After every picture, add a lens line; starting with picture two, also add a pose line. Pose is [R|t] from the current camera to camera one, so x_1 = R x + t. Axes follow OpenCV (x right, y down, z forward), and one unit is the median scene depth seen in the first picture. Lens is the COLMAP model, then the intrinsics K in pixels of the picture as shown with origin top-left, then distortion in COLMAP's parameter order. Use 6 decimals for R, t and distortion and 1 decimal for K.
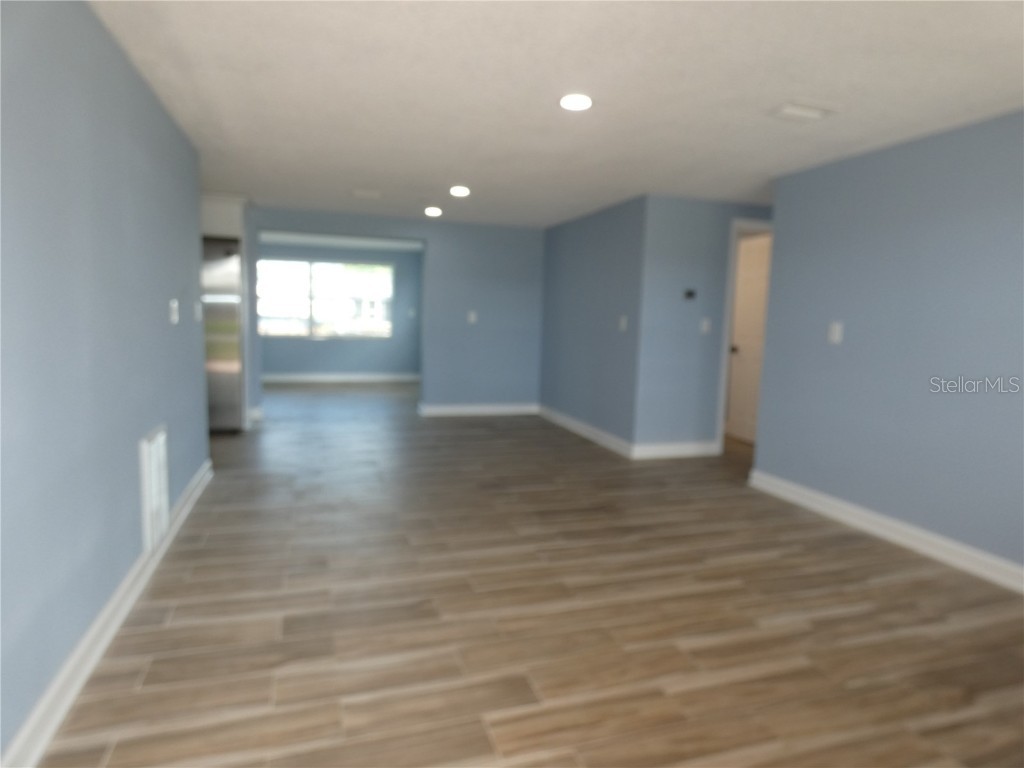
lens RADIAL K [[614.2, 0, 512.0], [0, 614.2, 384.0], [0, 0, 1]] dist [0.013744, -0.000610]
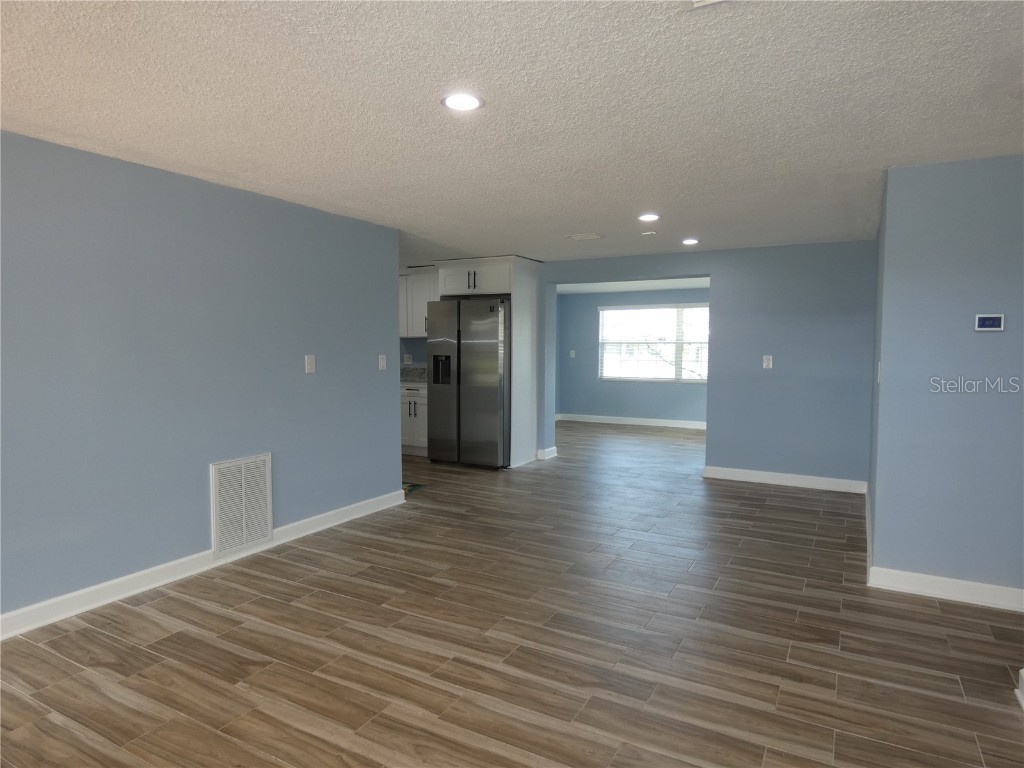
lens RADIAL K [[614.2, 0, 512.0], [0, 614.2, 384.0], [0, 0, 1]] dist [0.013744, -0.000610]
pose [[0.683064, 0.026228, -0.729887, 0.907565], [-0.071958, 0.996910, -0.031518, -0.093624], [0.726805, 0.074051, 0.682840, 0.642368]]
